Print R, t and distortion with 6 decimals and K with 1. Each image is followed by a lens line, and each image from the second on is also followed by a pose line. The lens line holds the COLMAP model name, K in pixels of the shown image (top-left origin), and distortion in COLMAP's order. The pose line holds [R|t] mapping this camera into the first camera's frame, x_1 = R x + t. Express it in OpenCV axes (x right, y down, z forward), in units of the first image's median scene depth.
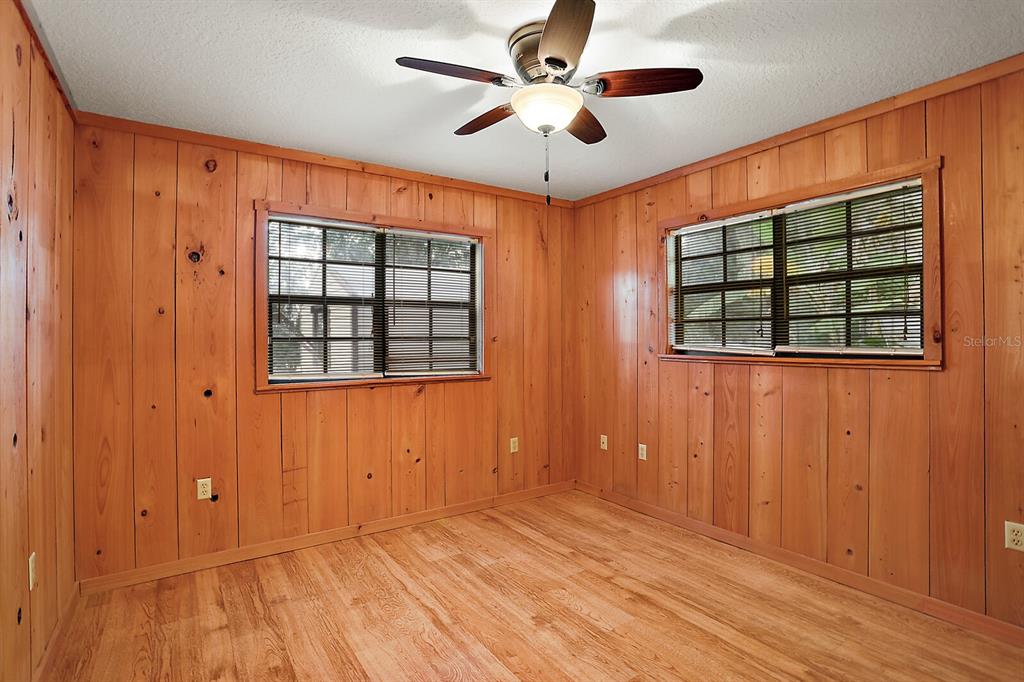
lens RADIAL K [[497.8, 0, 512.0], [0, 497.8, 341.0], [0, 0, 1]] dist [-0.000380, 0.000064]
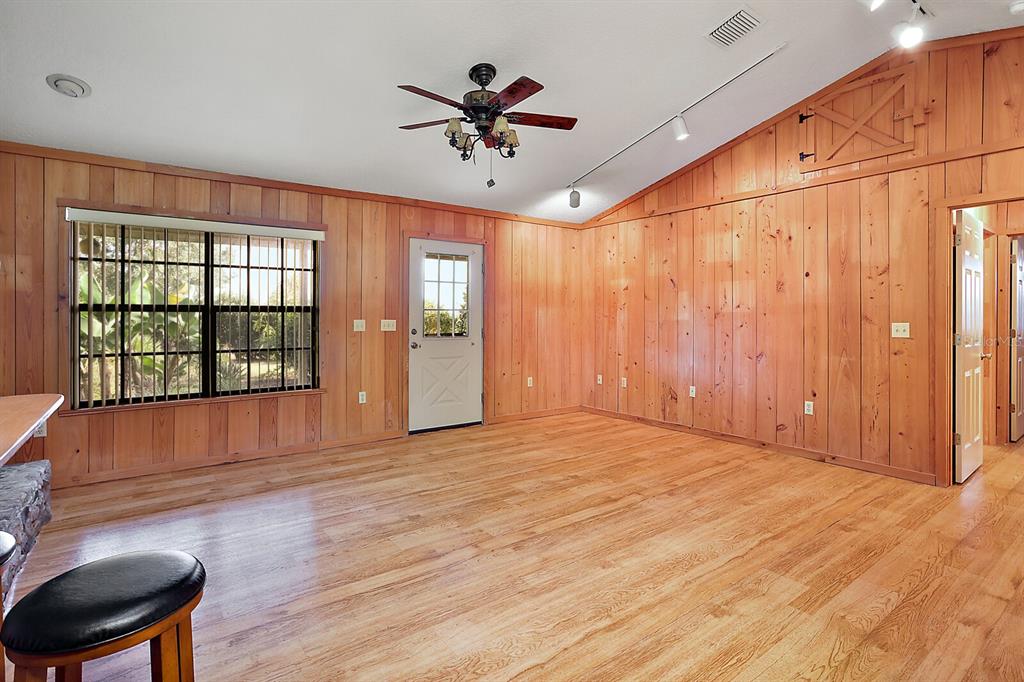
lens RADIAL K [[497.0, 0, 511.7], [0, 497.0, 312.4], [0, 0, 1]] dist [-0.000890, 0.000246]
pose [[0.041199, 0.000336, -0.999151, 1.173976], [0.003088, 0.999995, 0.000464, -0.006560], [0.999146, -0.003105, 0.041197, 0.988147]]
